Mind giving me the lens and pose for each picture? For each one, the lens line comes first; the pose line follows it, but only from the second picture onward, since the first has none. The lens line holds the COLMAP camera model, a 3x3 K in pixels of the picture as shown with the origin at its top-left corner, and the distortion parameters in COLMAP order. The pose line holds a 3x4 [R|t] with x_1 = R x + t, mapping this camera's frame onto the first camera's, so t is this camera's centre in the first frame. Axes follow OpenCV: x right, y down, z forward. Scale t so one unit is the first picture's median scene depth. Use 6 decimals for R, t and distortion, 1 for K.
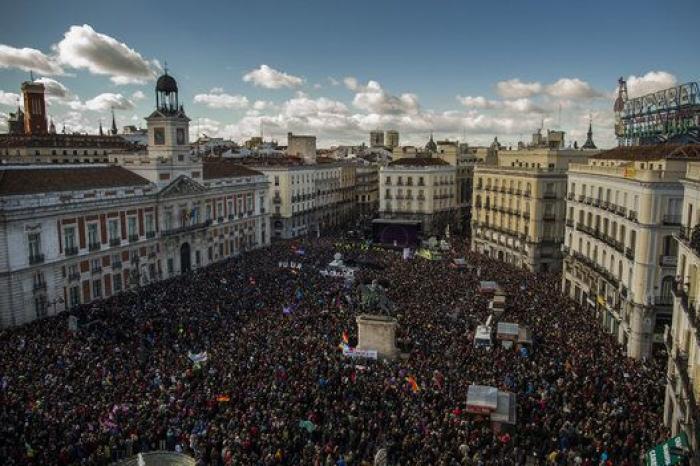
lens RADIAL K [[655.4, 0, 350.0], [0, 655.4, 233.0], [0, 0, 1]] dist [-0.015992, -0.001721]
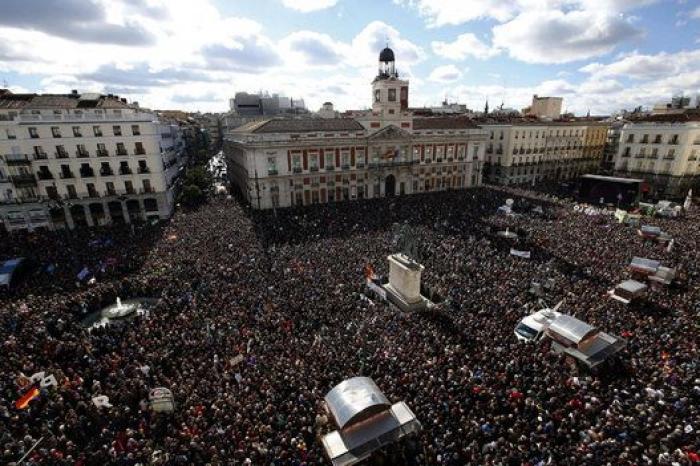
lens RADIAL K [[332.0, 0, 340.6], [0, 332.0, 236.5], [0, 0, 1]] dist [-0.018845, 0.001292]
pose [[0.632833, 0.225549, -0.740709, 0.254184], [-0.094920, 0.972015, 0.214888, 0.000143], [0.768448, -0.065680, 0.636532, 0.475182]]
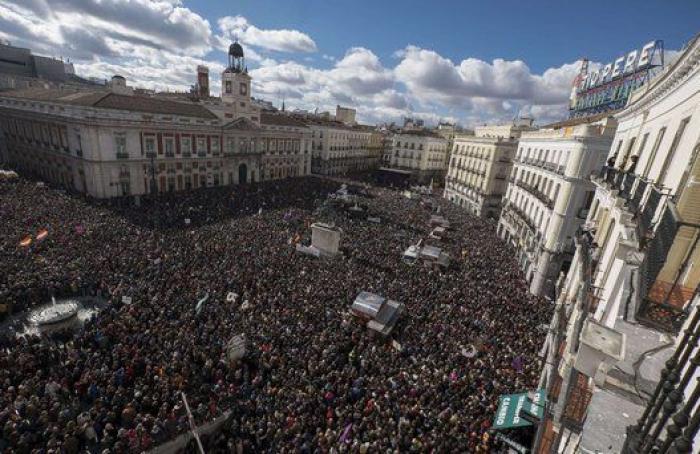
lens RADIAL K [[344.5, 0, 334.9], [0, 344.5, 238.5], [0, 0, 1]] dist [-0.002228, 0.000060]
pose [[0.967730, 0.157105, -0.197018, 0.149196], [-0.126176, 0.978886, 0.160817, 0.030967], [0.218123, -0.130769, 0.967120, 0.259663]]
